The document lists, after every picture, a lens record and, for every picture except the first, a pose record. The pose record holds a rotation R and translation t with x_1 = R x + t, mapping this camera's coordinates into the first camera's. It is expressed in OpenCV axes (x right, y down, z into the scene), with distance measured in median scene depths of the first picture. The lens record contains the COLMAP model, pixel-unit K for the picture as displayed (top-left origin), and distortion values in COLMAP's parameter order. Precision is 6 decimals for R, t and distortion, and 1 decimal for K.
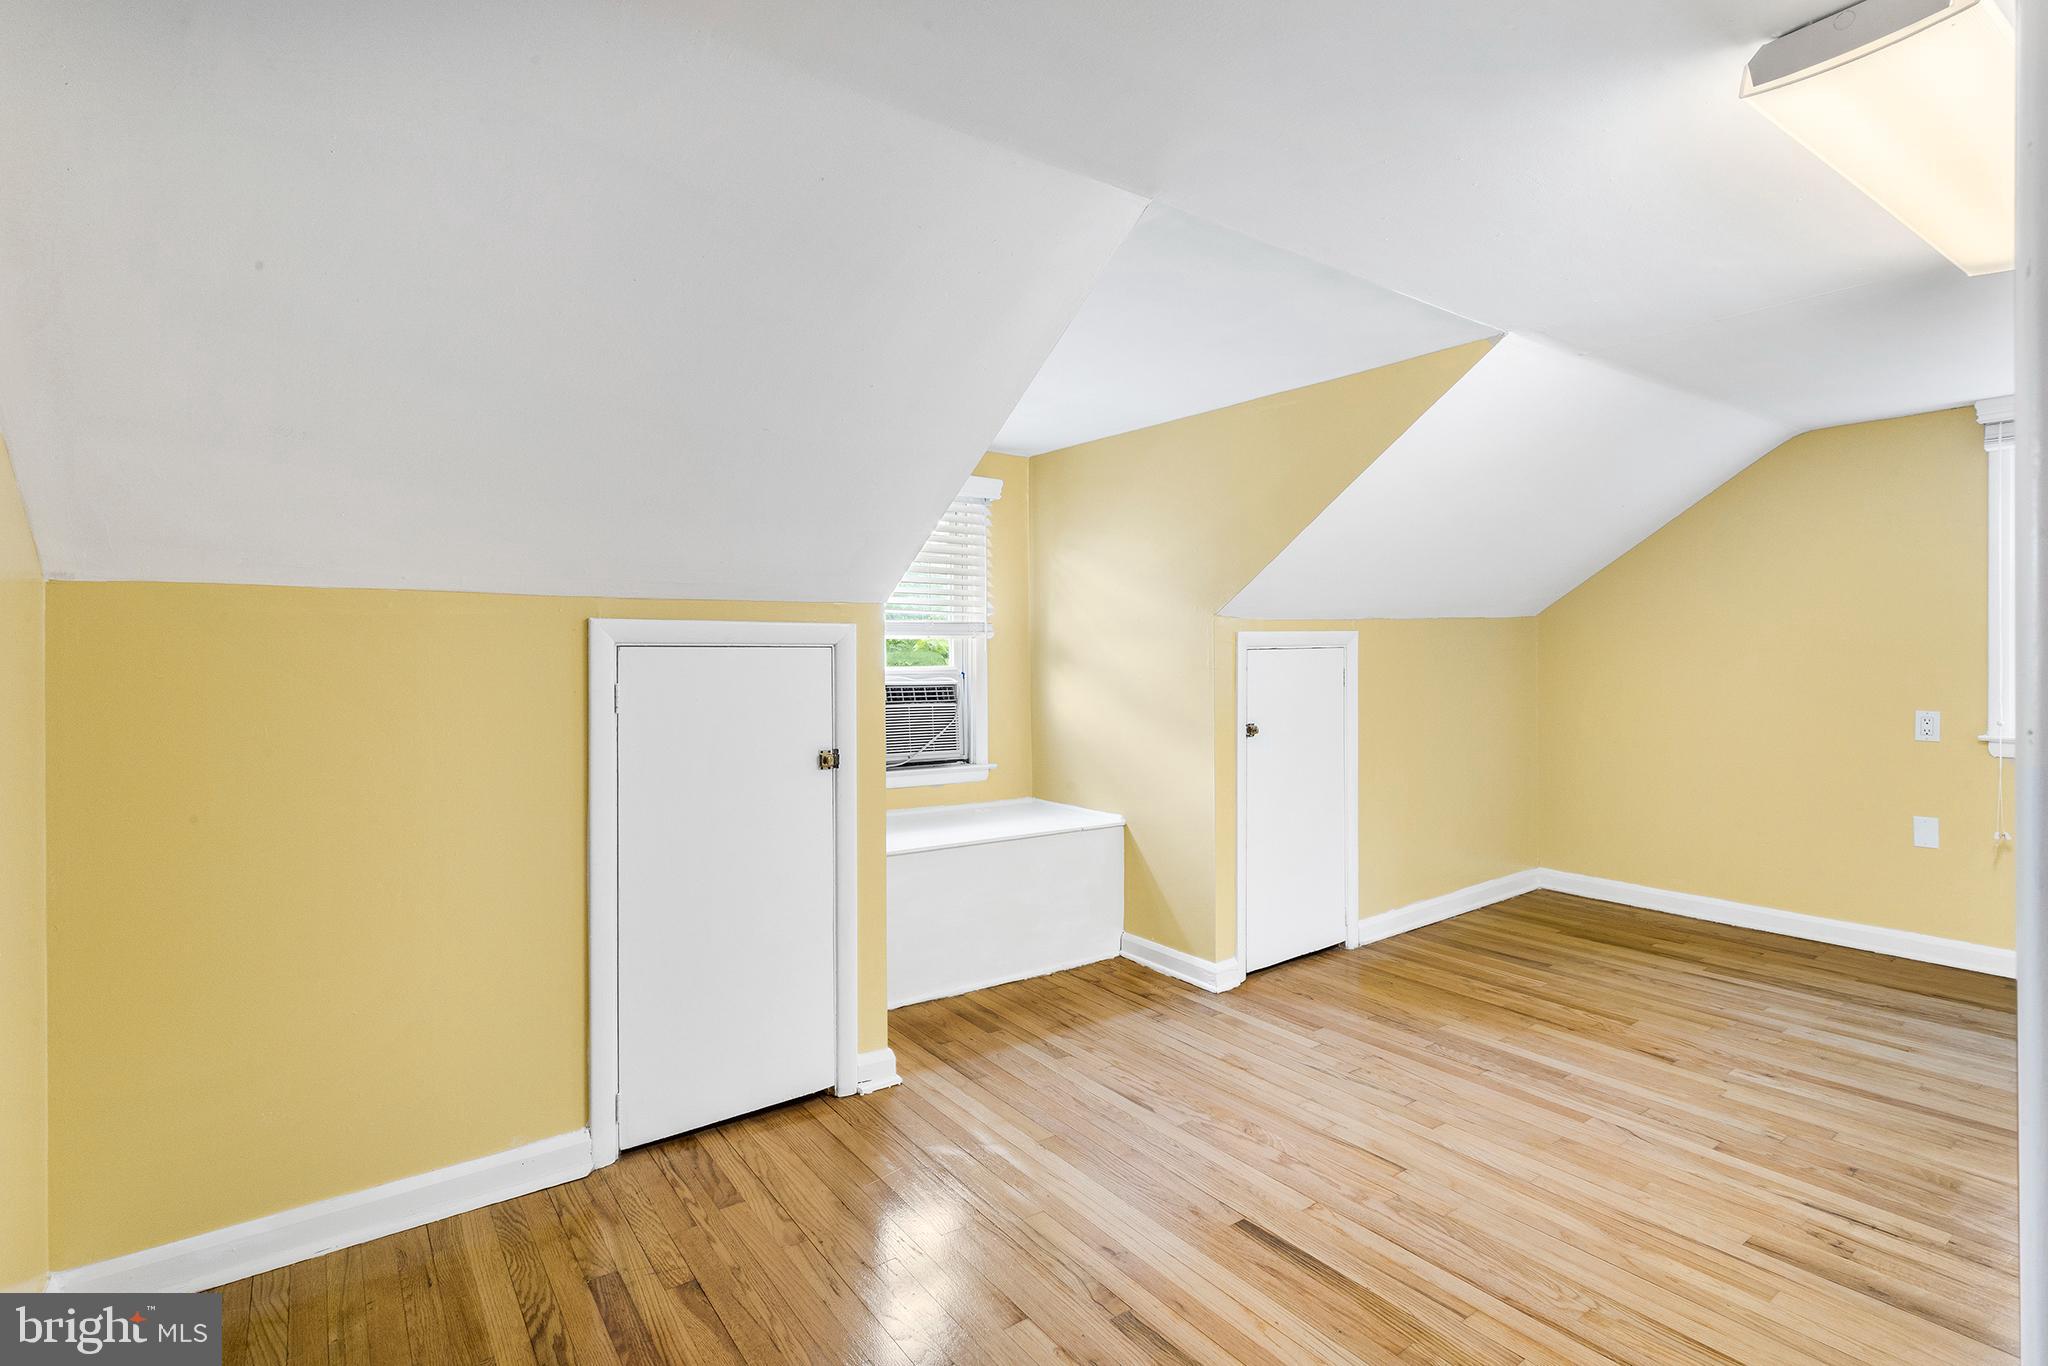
lens RADIAL K [[988.4, 0, 1023.2], [0, 988.4, 669.1], [0, 0, 1]] dist [0.005866, 0.000308]
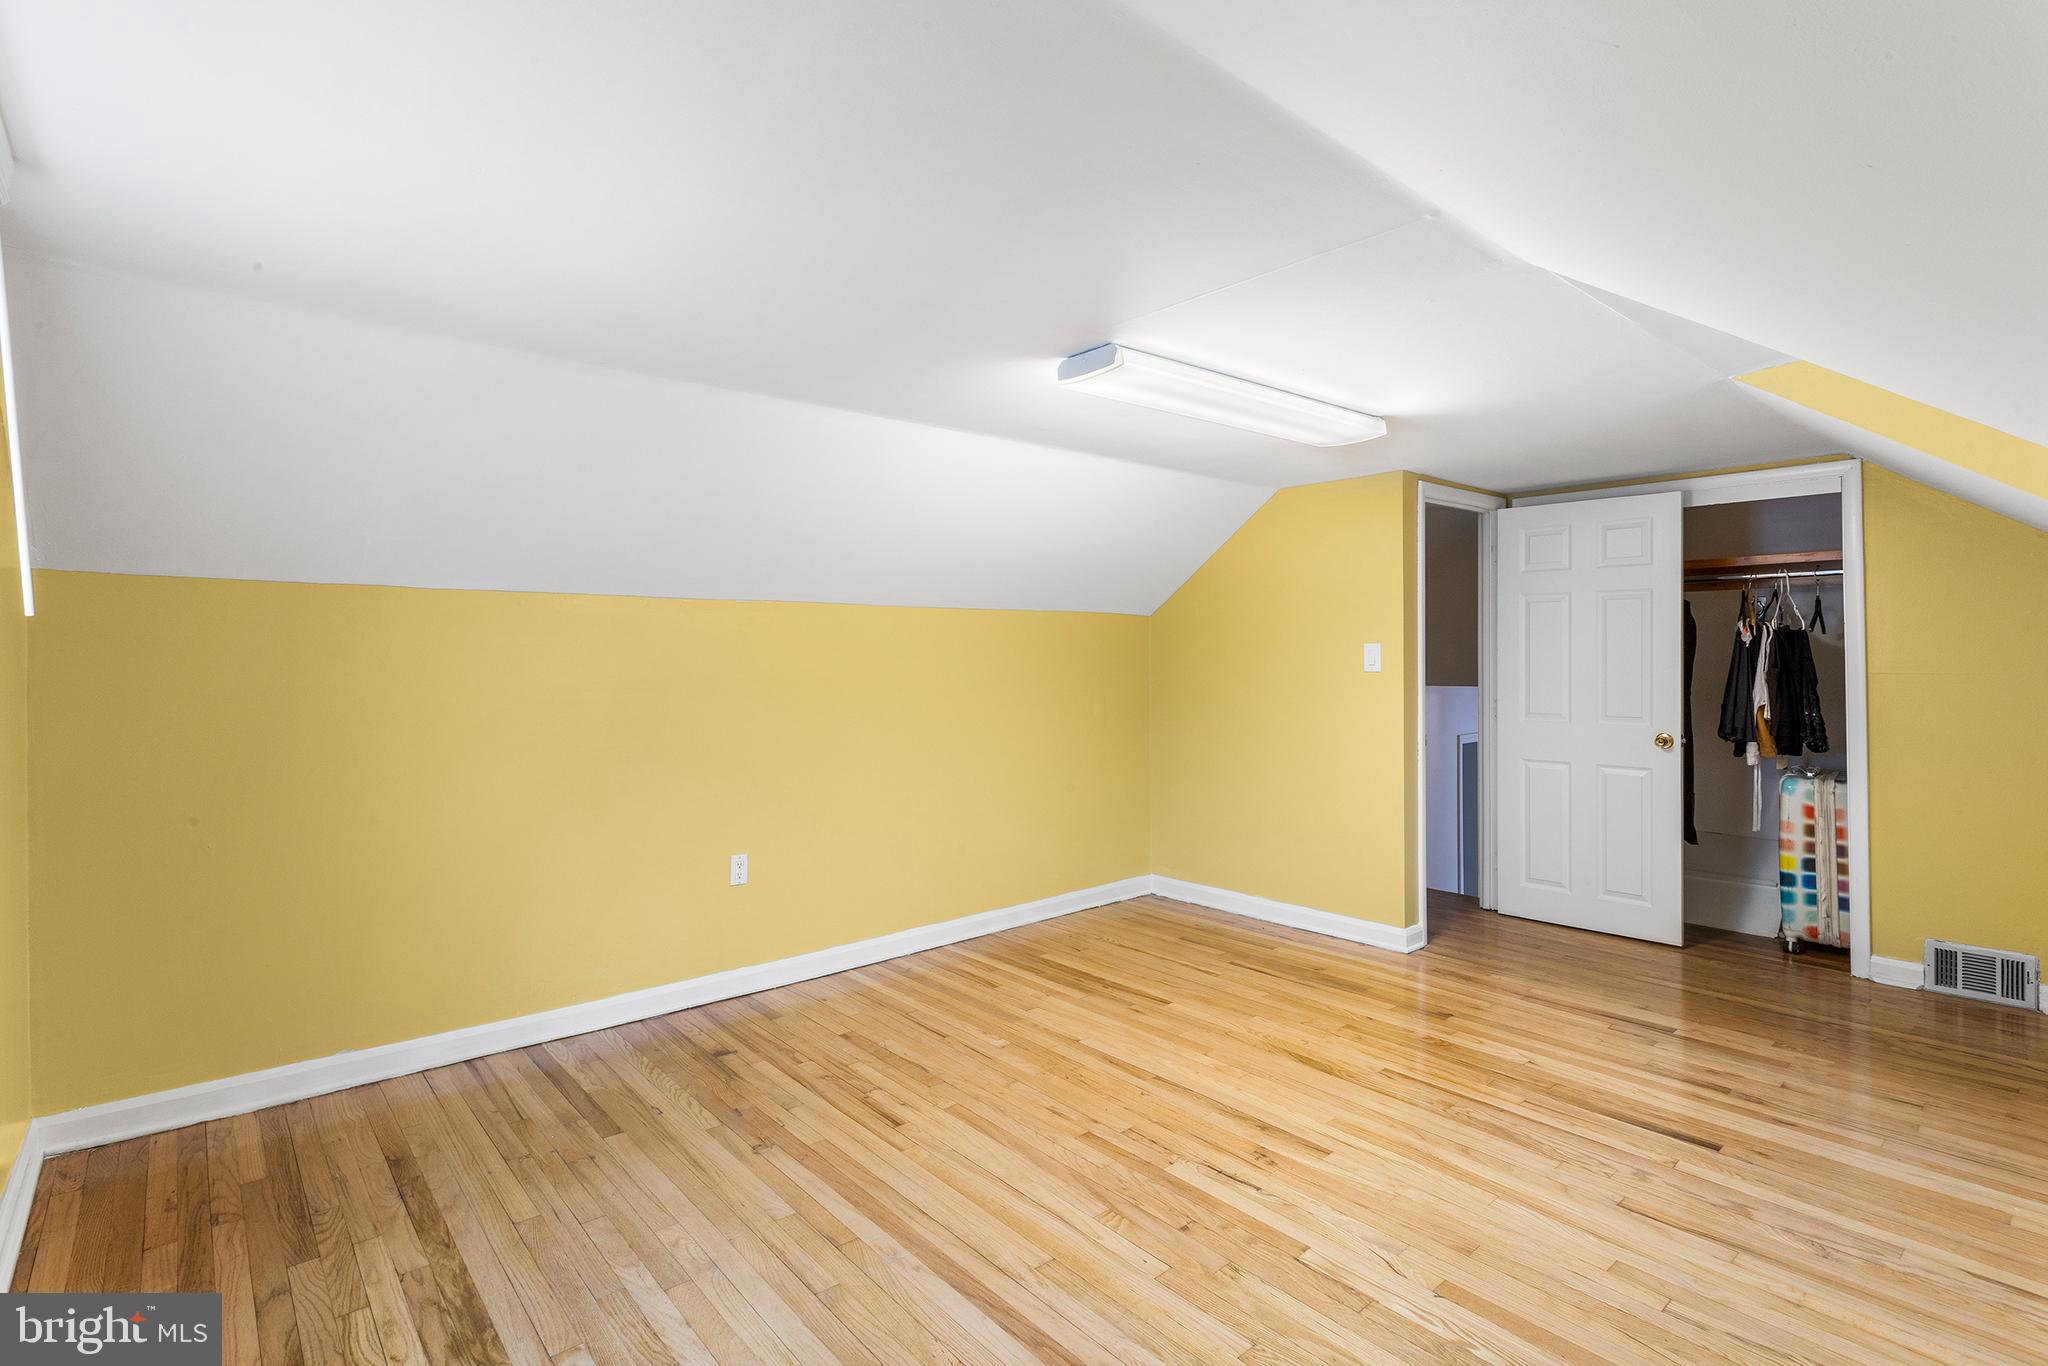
lens RADIAL K [[988.4, 0, 1023.3], [0, 988.4, 669.9], [0, 0, 1]] dist [0.005866, 0.000308]
pose [[-0.996407, 0.013970, -0.083528, 1.201153], [0.011635, 0.999530, 0.028380, -0.083733], [0.083885, 0.027306, -0.996101, 2.187293]]
